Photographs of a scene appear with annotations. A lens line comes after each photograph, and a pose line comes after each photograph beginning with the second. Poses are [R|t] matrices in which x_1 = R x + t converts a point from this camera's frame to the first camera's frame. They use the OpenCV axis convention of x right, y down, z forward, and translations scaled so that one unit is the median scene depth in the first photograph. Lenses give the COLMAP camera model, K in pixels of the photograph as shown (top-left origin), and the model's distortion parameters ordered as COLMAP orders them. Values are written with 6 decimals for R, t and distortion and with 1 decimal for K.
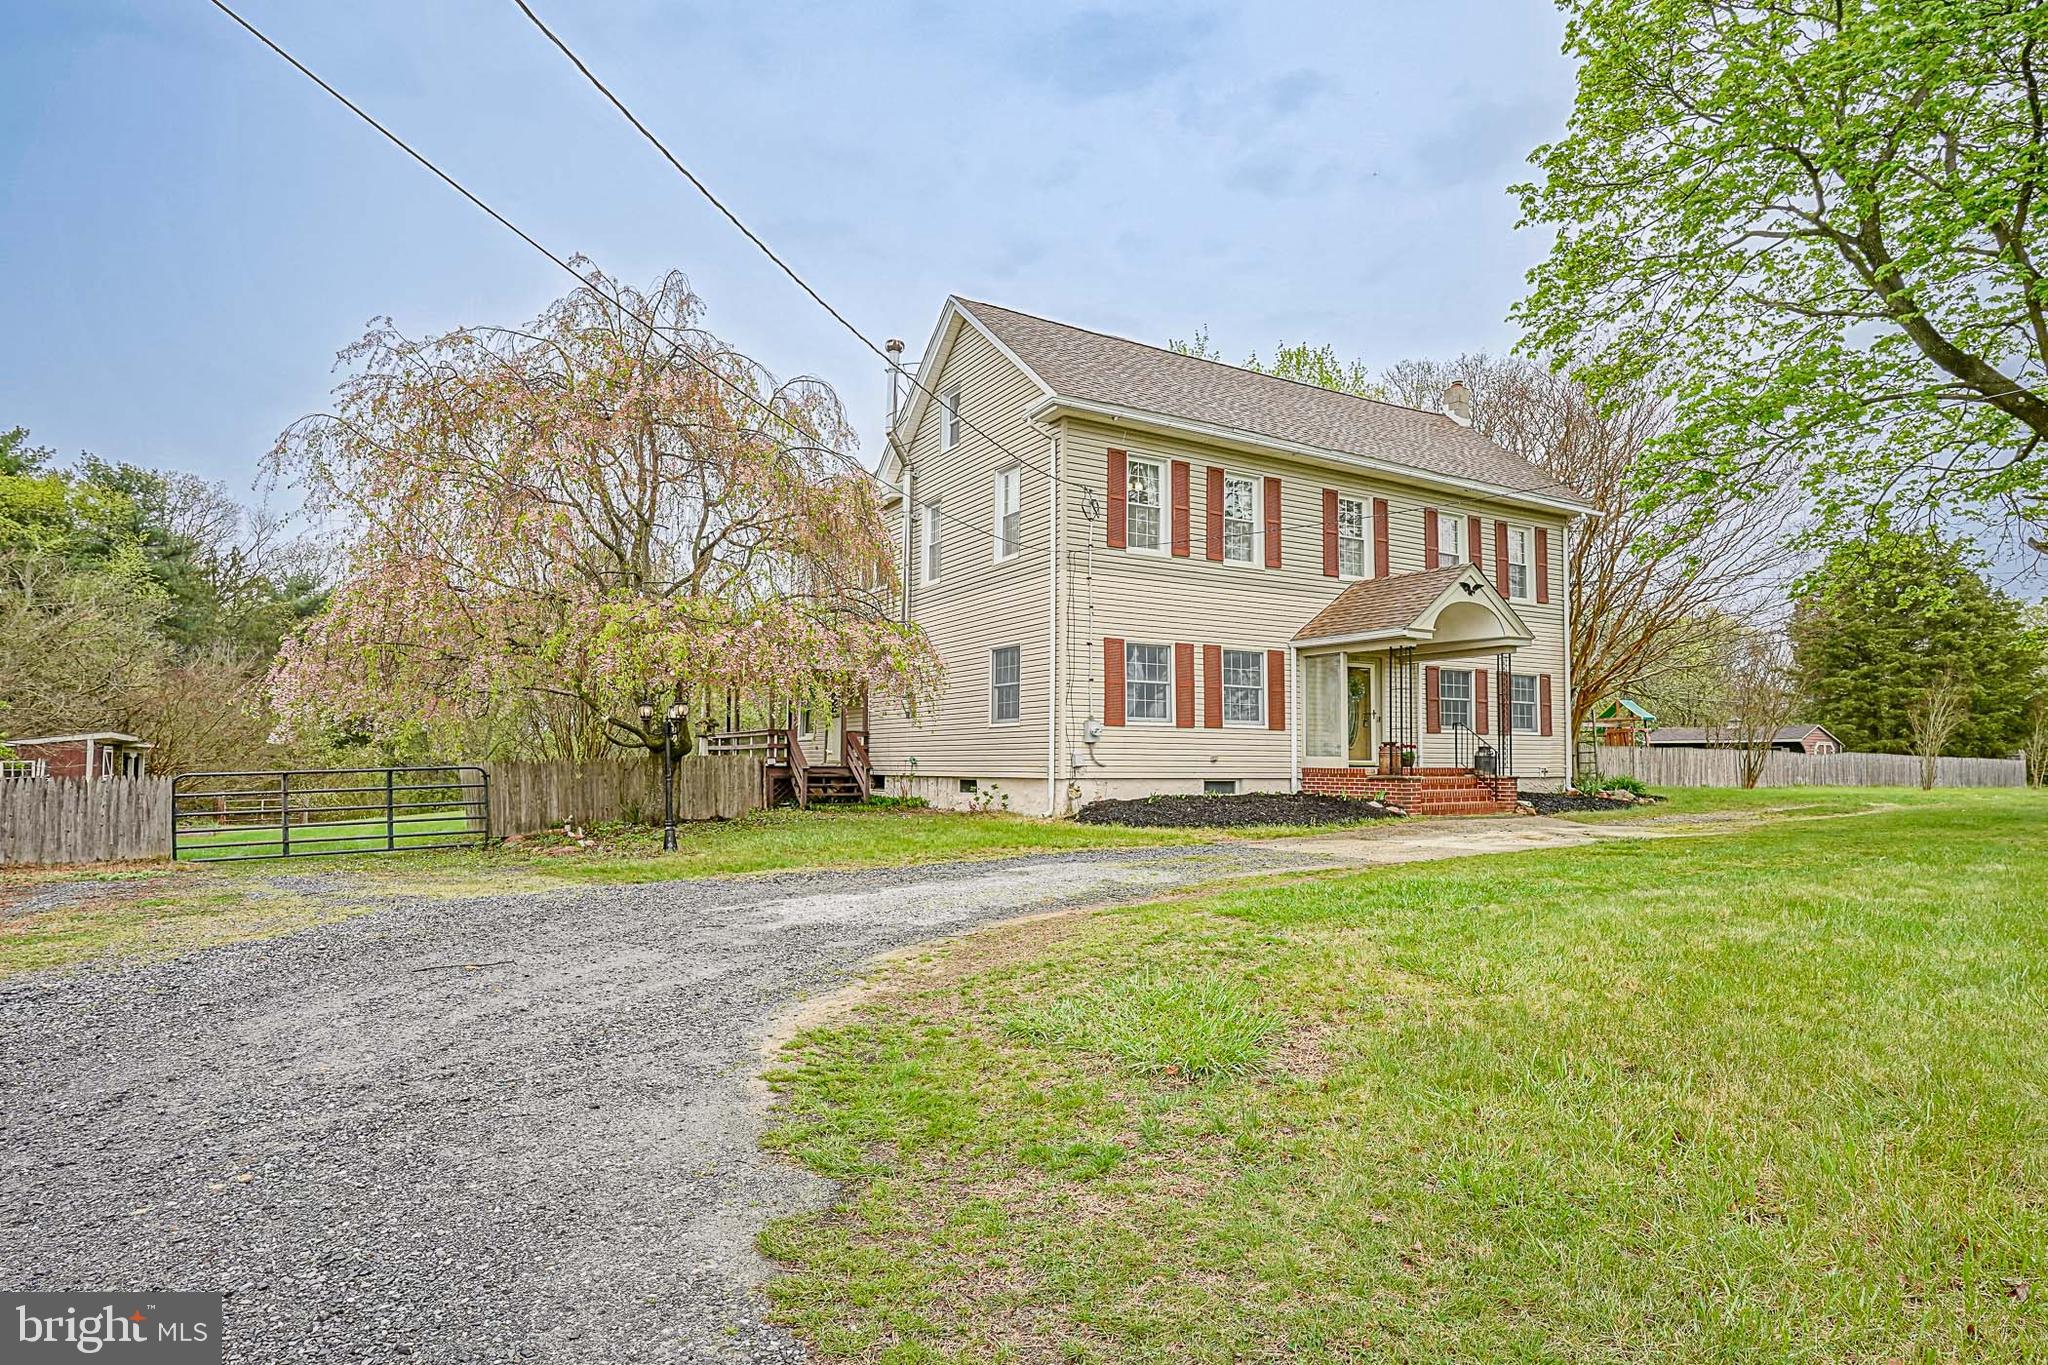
lens RADIAL K [[1002.6, 0, 1091.9], [0, 1002.6, 705.6], [0, 0, 1]] dist [-0.006501, 0.003916]
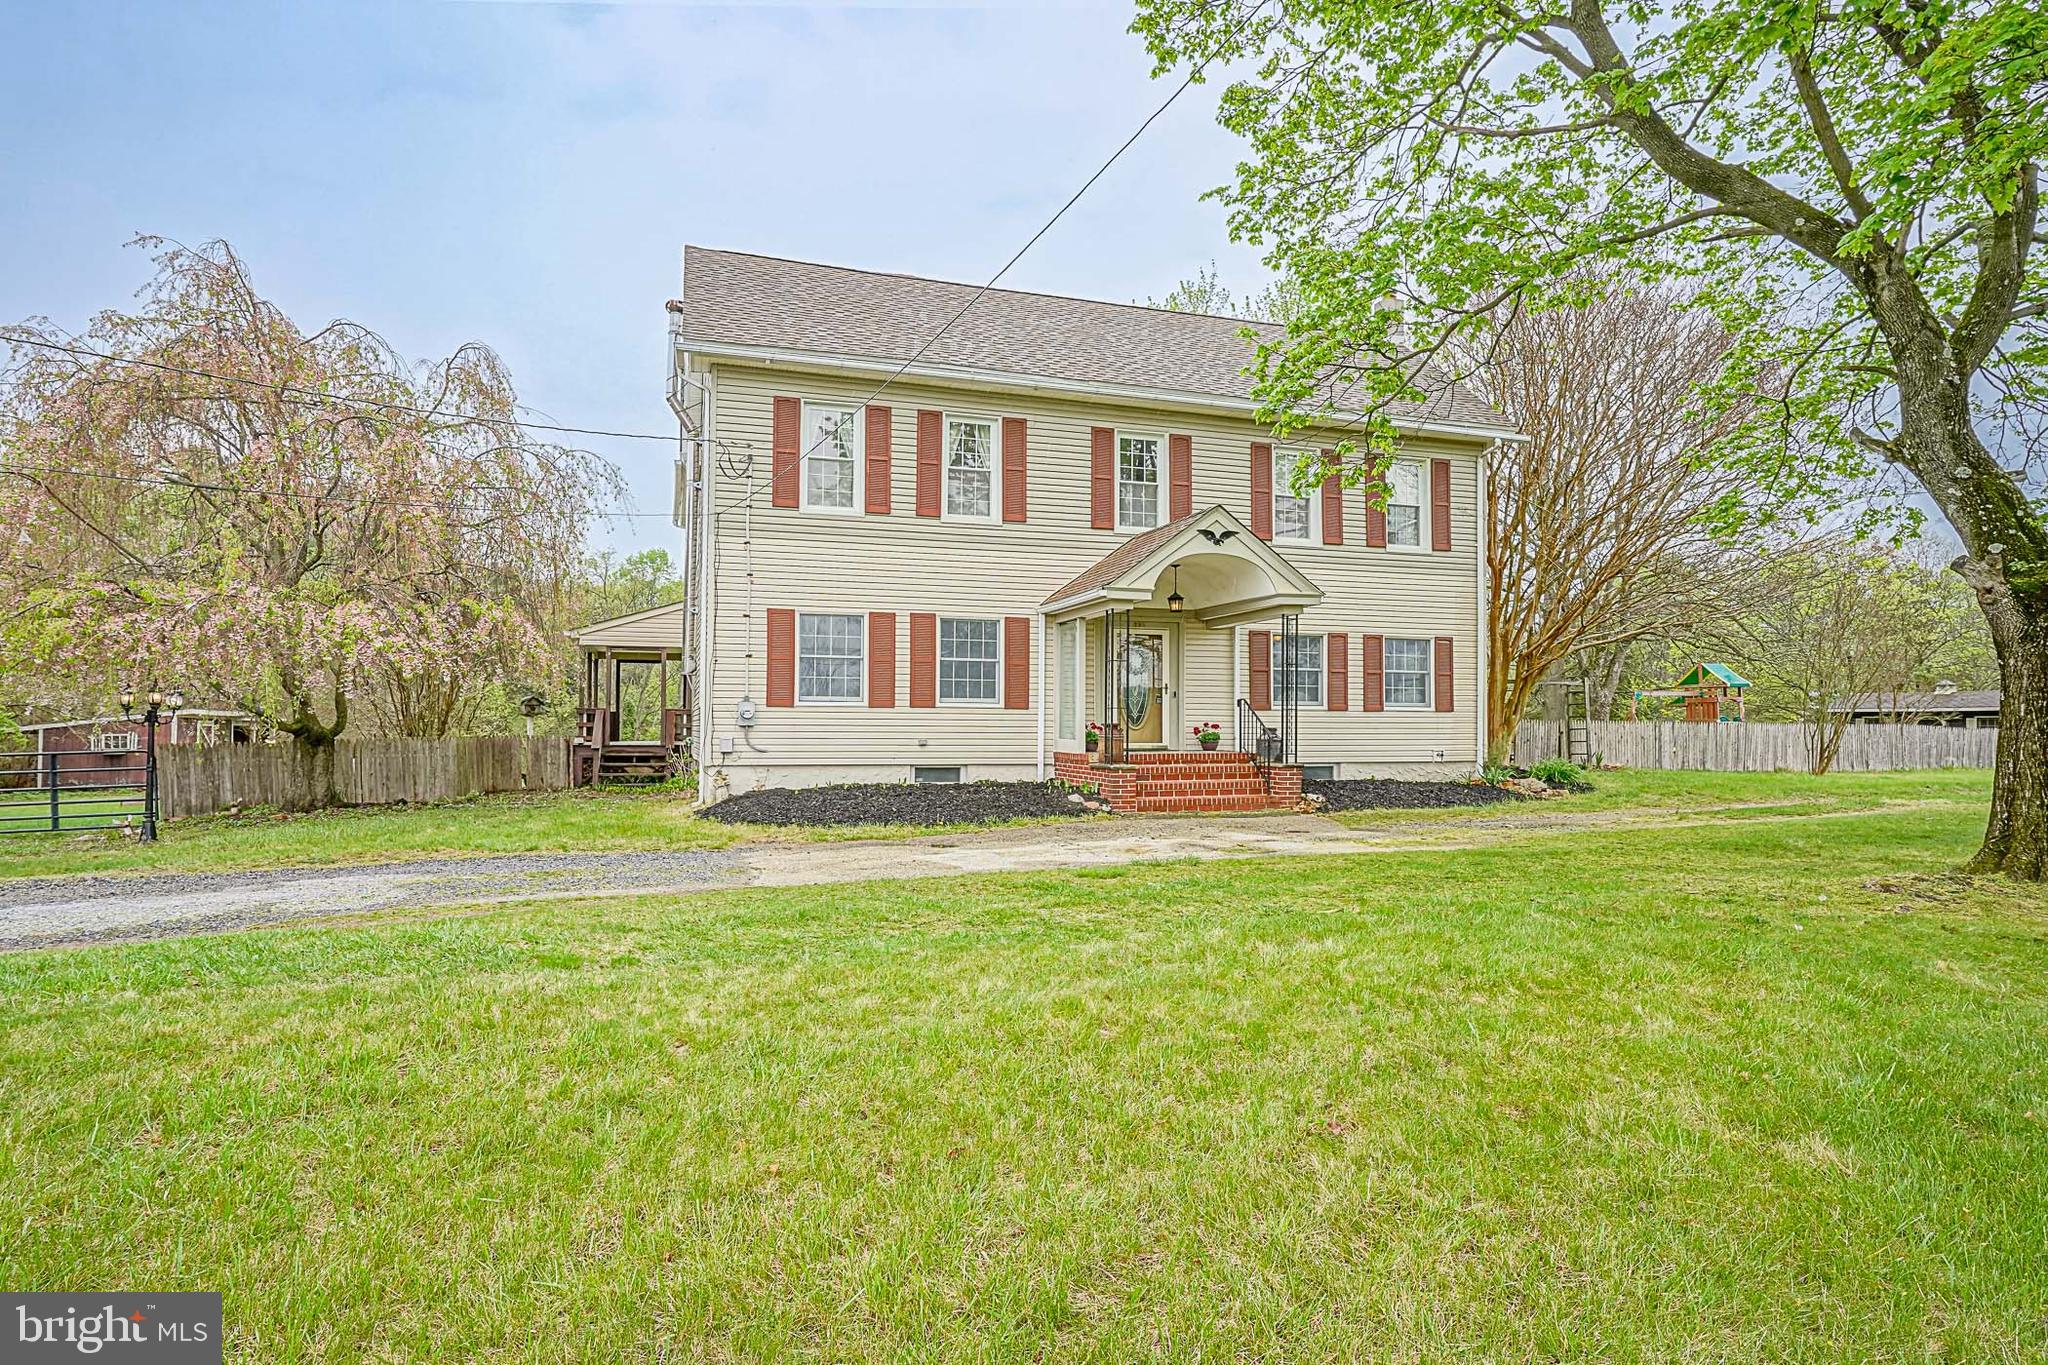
lens RADIAL K [[1002.6, 0, 1022.2], [0, 1002.6, 687.4], [0, 0, 1]] dist [-0.006501, 0.003916]
pose [[0.975830, -0.008067, -0.218381, 0.385571], [0.011111, 0.999857, 0.012716, -0.005282], [0.218247, -0.014835, 0.975781, 0.155155]]
